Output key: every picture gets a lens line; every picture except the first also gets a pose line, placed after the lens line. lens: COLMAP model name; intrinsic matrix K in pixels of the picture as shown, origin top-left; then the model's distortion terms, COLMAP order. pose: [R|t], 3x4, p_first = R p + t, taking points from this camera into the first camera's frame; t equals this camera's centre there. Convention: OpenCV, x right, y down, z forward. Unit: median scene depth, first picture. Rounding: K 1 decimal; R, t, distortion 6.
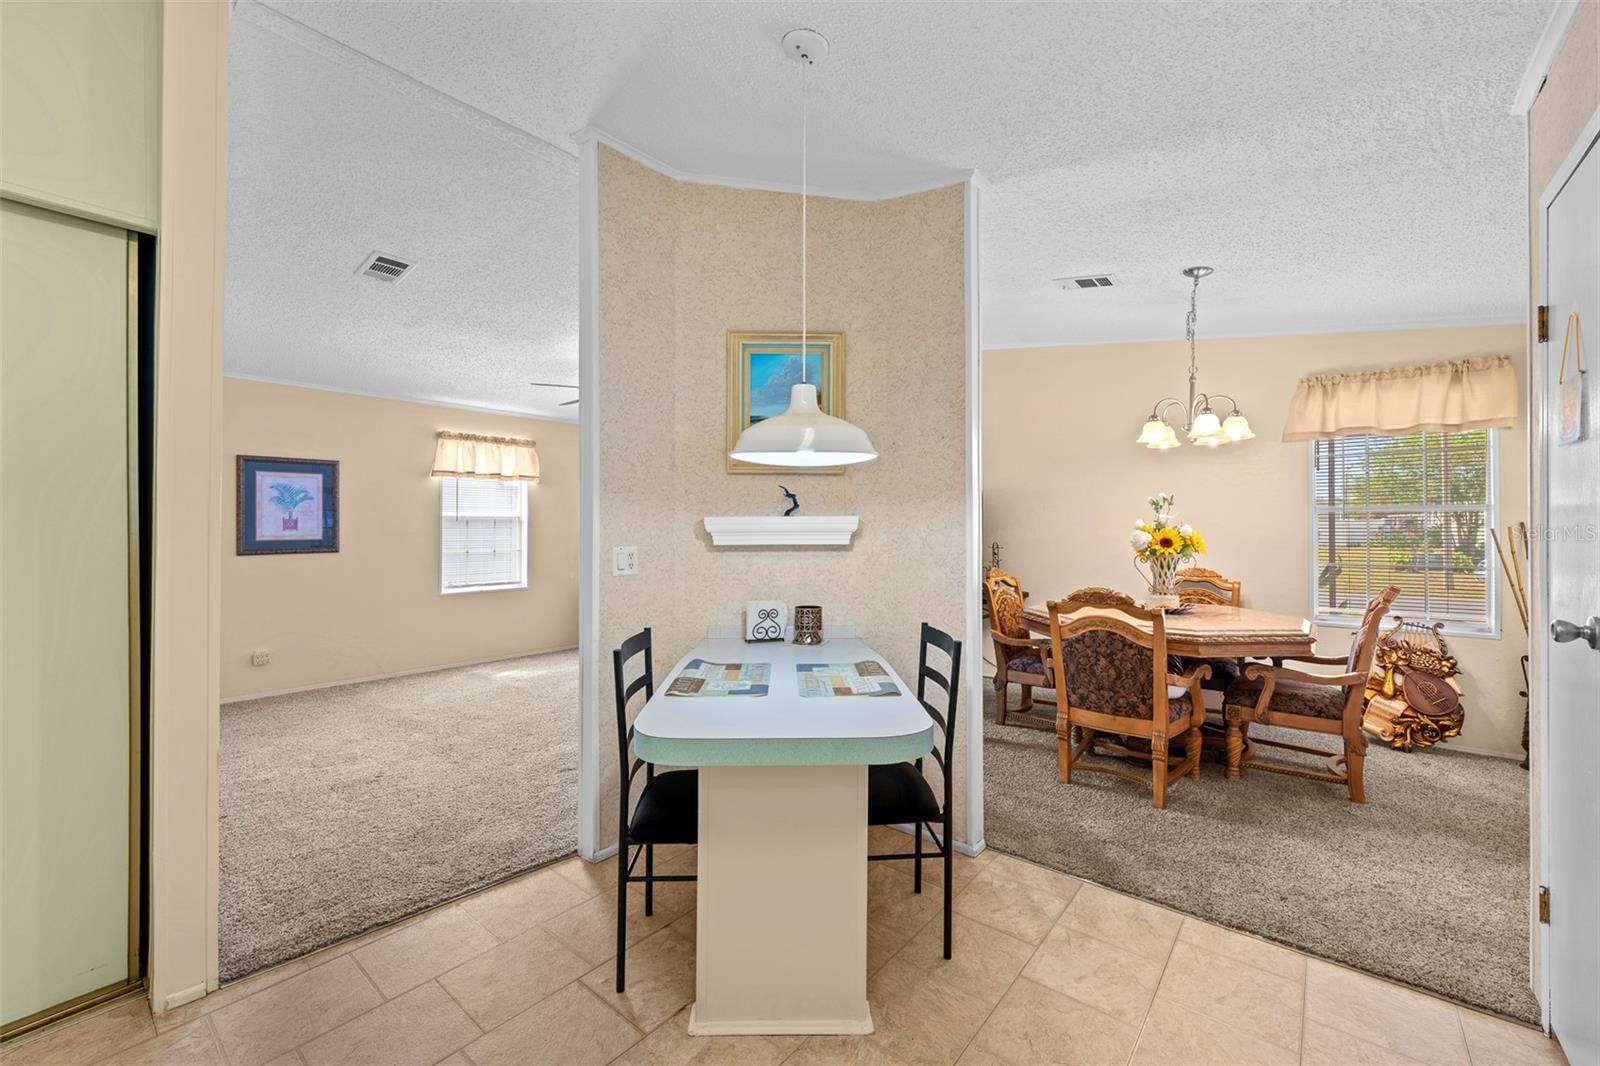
lens RADIAL K [[640.8, 0, 793.9], [0, 640.8, 524.4], [0, 0, 1]] dist [-0.002362, 0.001014]
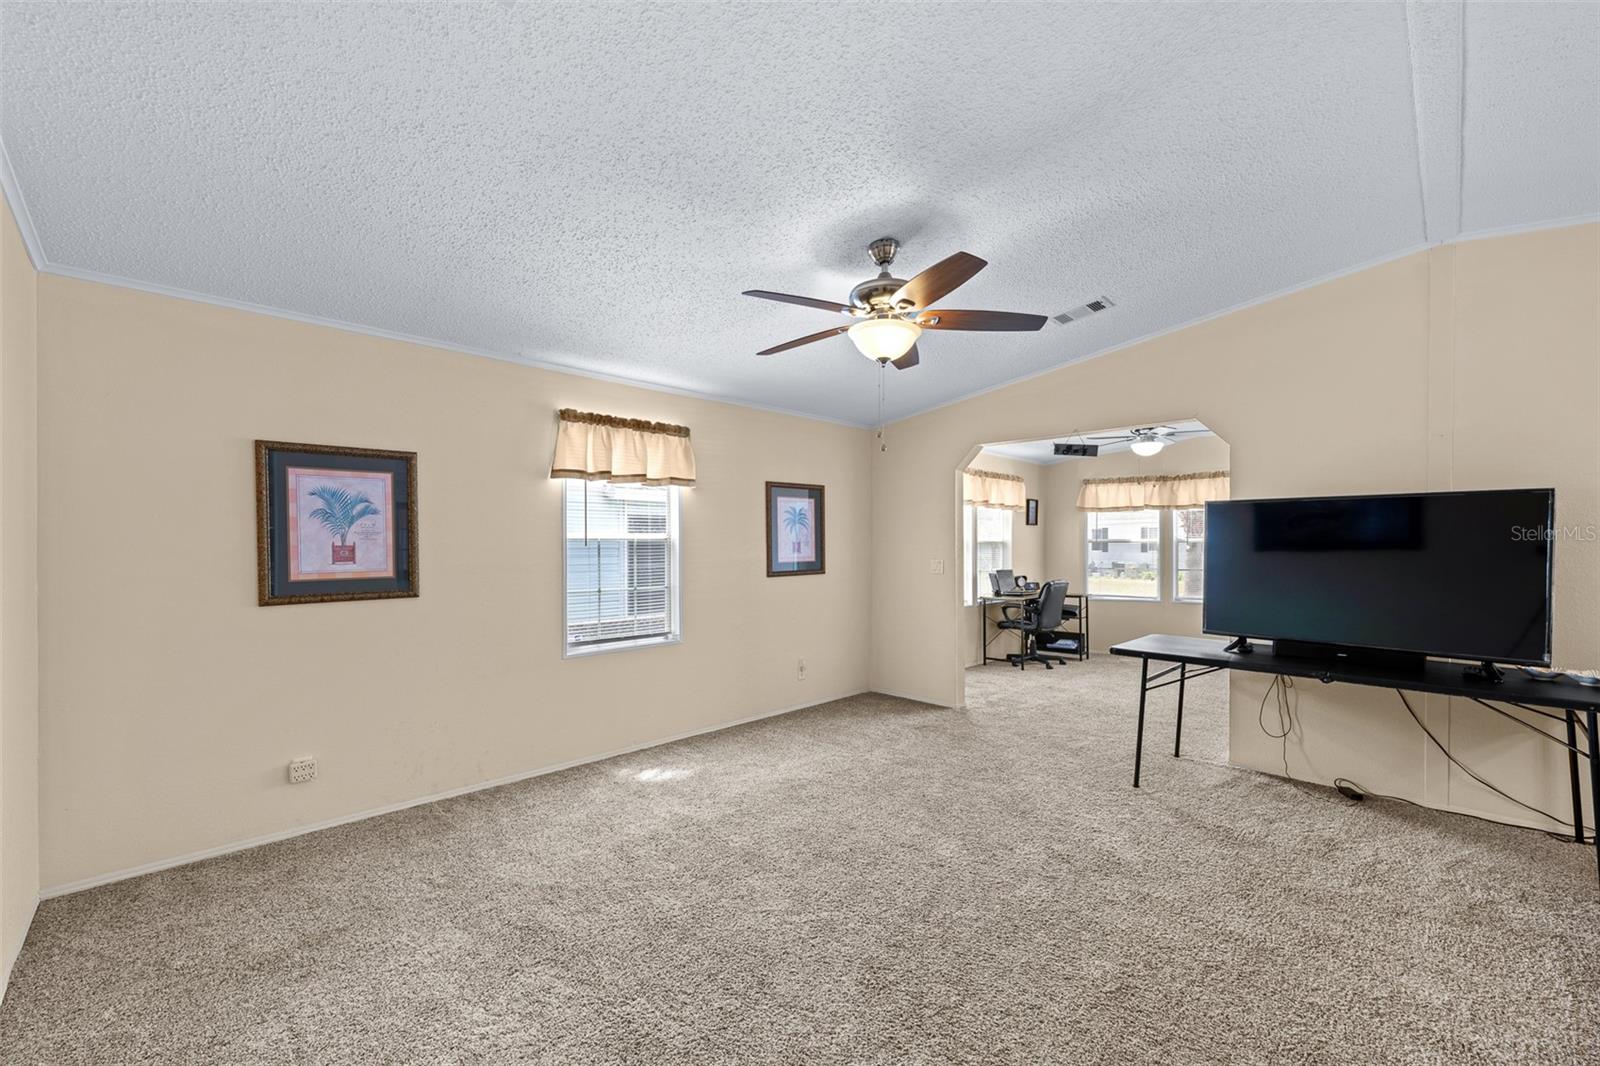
lens RADIAL K [[640.8, 0, 796.4], [0, 640.8, 554.3], [0, 0, 1]] dist [-0.002362, 0.001014]
pose [[0.994640, -0.003174, -0.103349, -0.280006], [0.005031, 0.999831, 0.017708, -0.008101], [0.103275, -0.018133, 0.994488, 0.419329]]
